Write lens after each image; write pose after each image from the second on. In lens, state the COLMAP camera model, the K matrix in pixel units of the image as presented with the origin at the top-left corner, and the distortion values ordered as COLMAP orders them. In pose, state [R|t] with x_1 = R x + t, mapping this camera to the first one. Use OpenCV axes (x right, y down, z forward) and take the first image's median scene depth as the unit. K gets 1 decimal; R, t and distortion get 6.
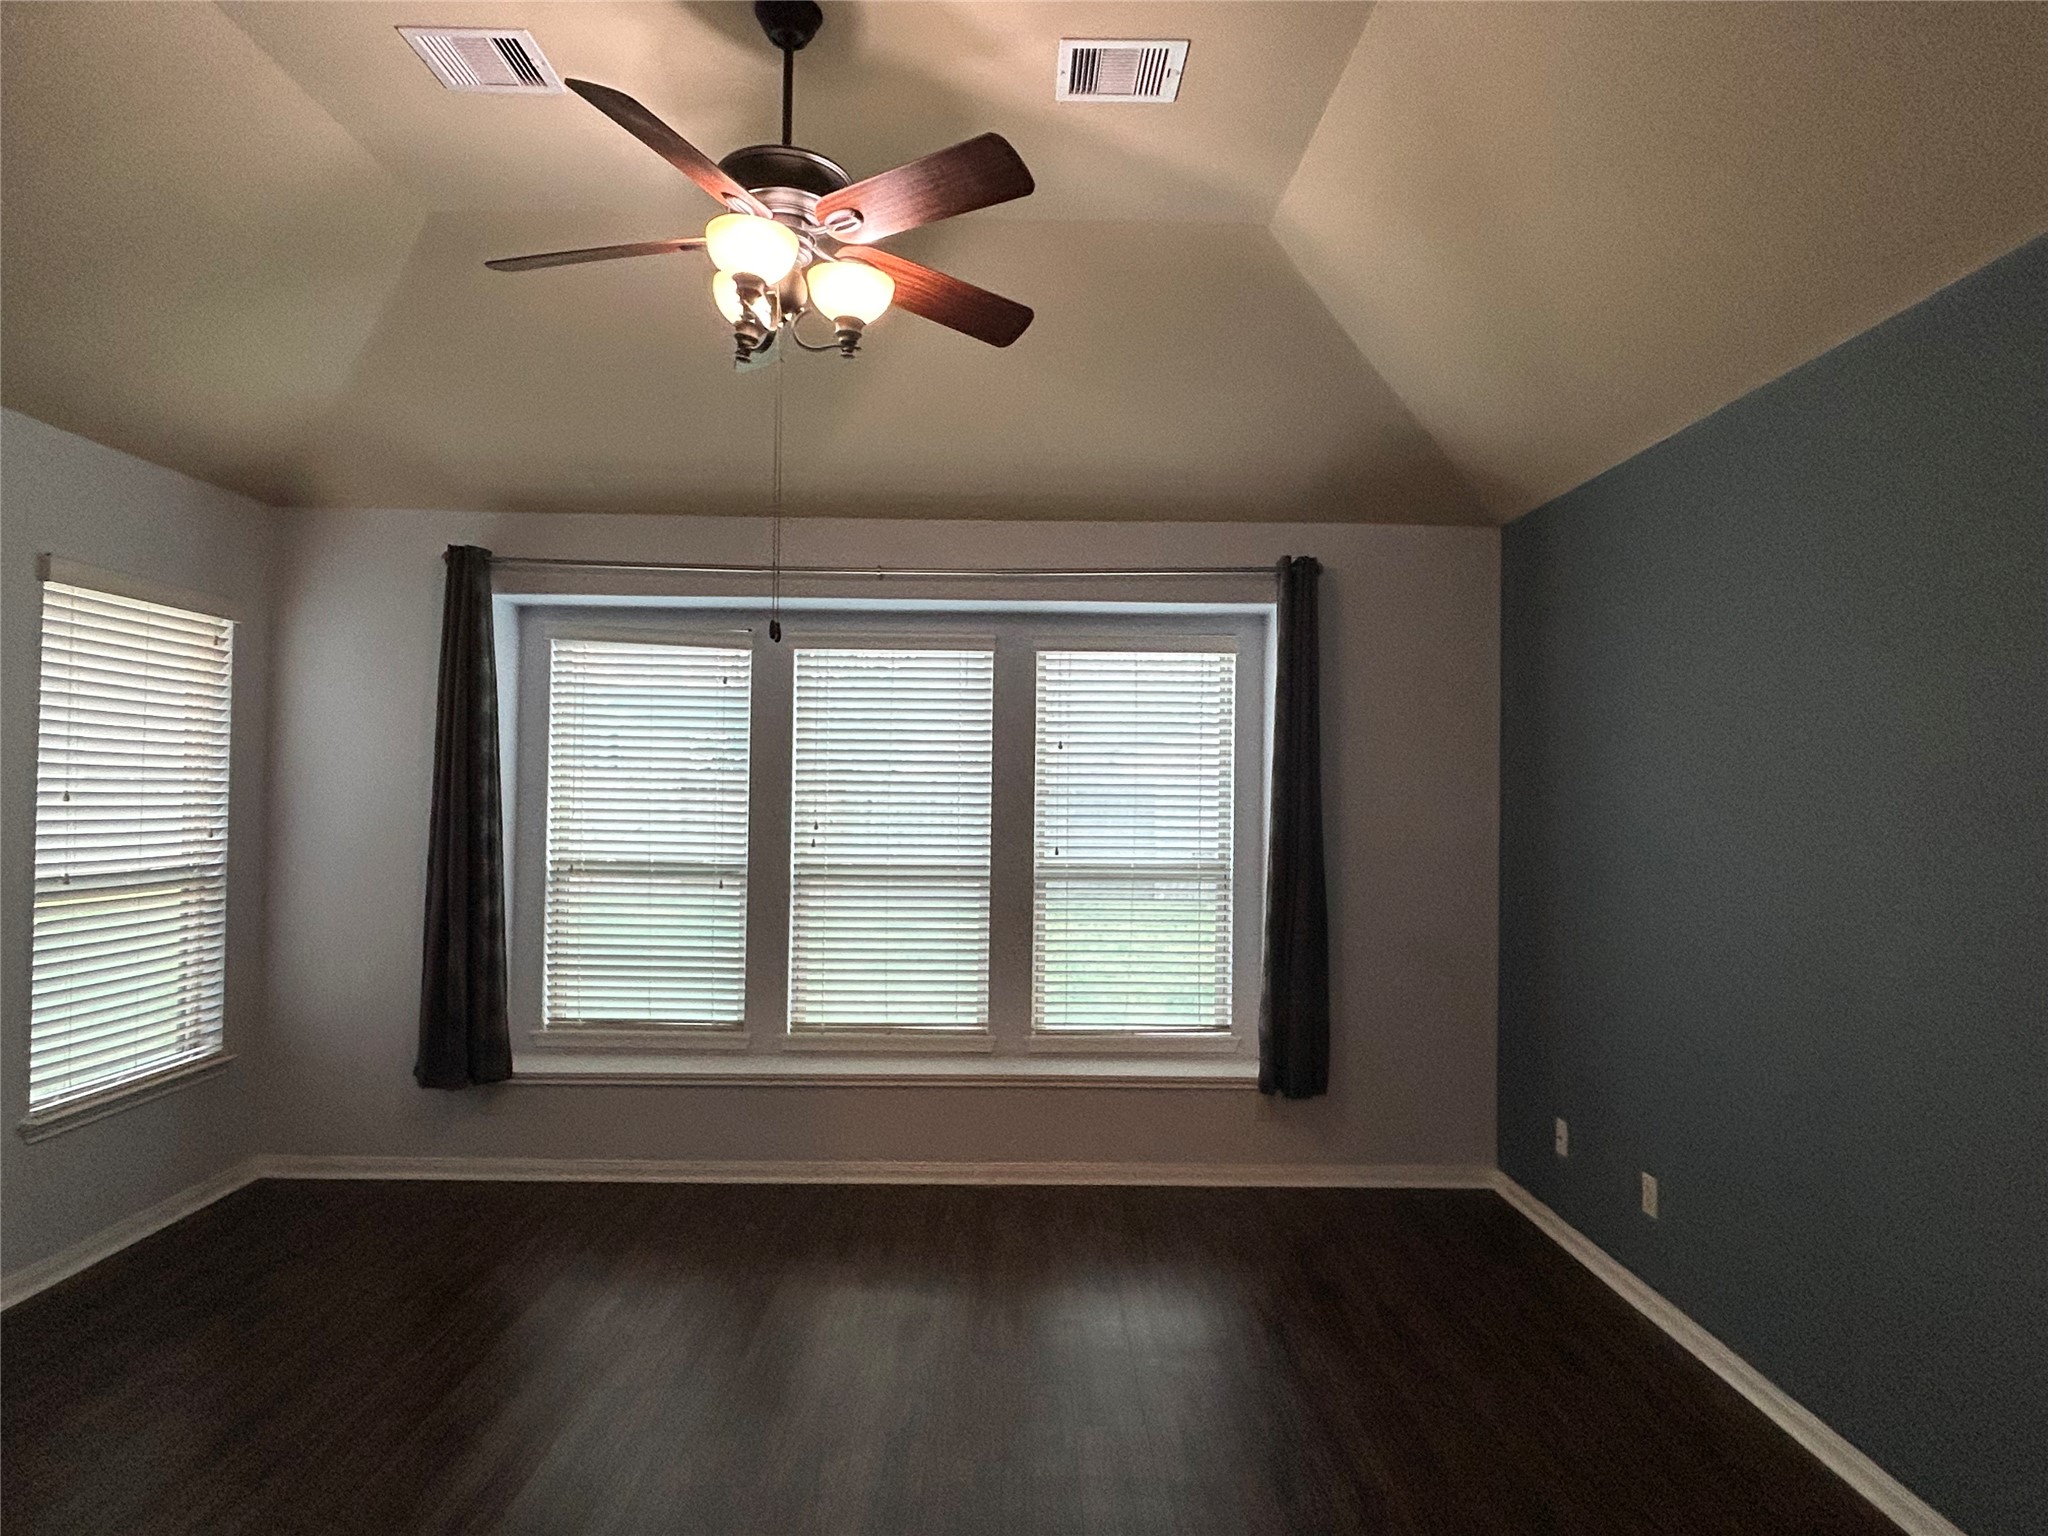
lens RADIAL K [[1142.0, 0, 1031.3], [0, 1142.0, 771.5], [0, 0, 1]] dist [0.009012, -0.000512]
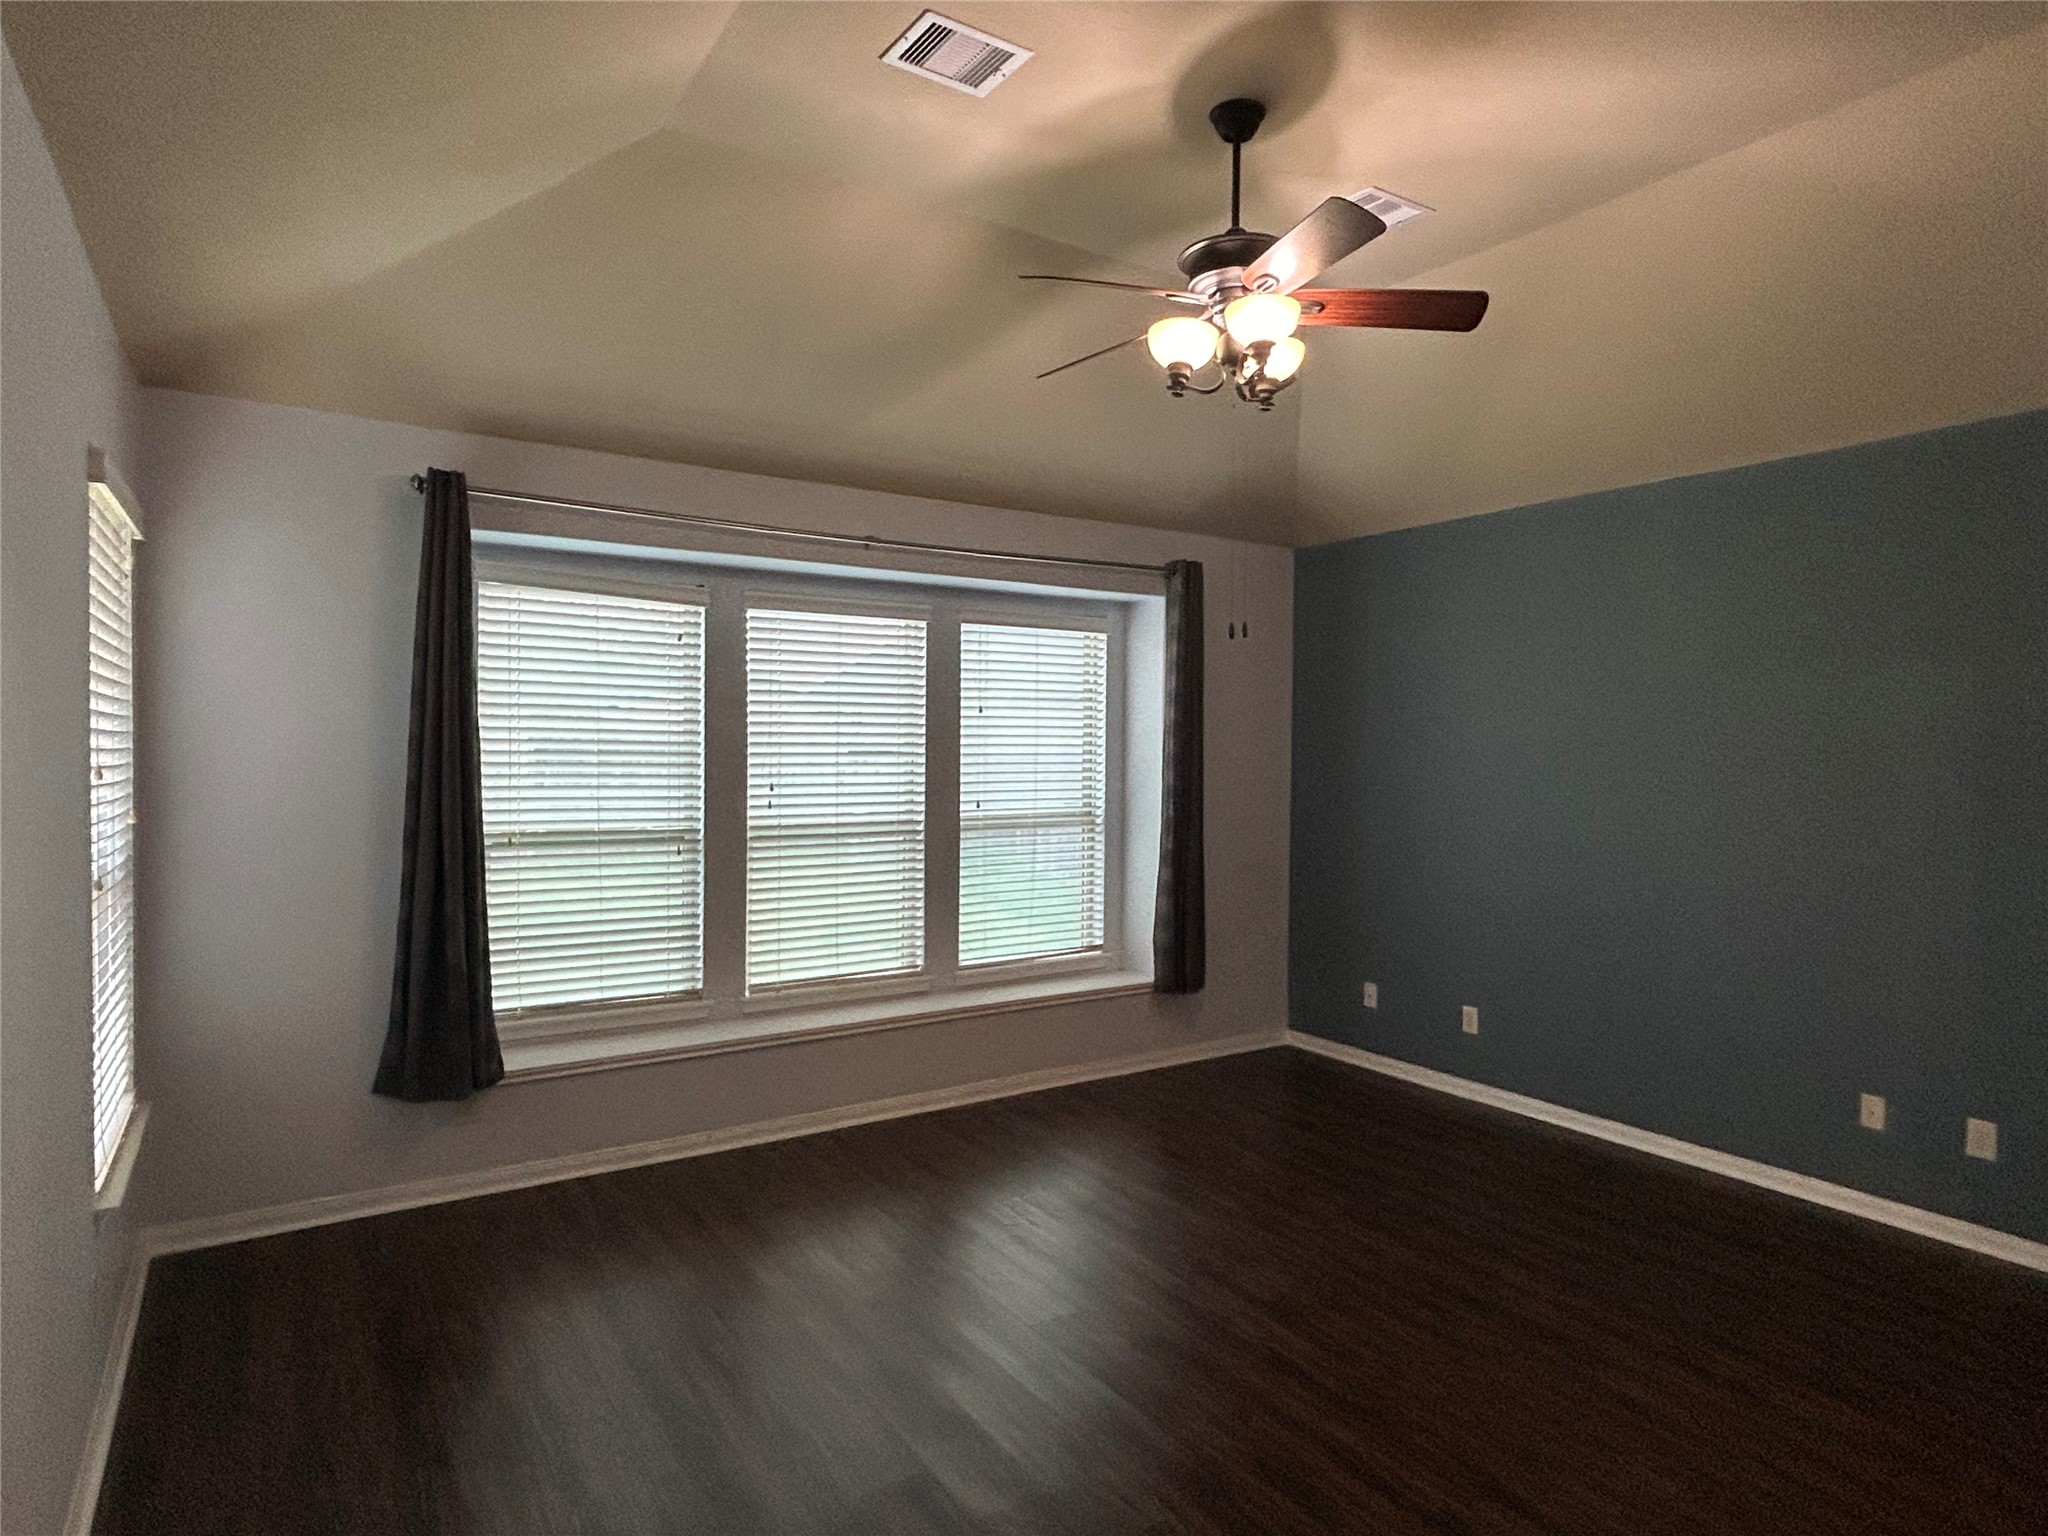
lens RADIAL K [[1142.0, 0, 1030.5], [0, 1142.0, 763.0], [0, 0, 1]] dist [0.009012, -0.000512]
pose [[0.849202, -0.013238, 0.527903, -0.524004], [-0.004646, 0.999460, 0.032537, -0.007325], [-0.528048, -0.030083, 0.848681, 0.031025]]
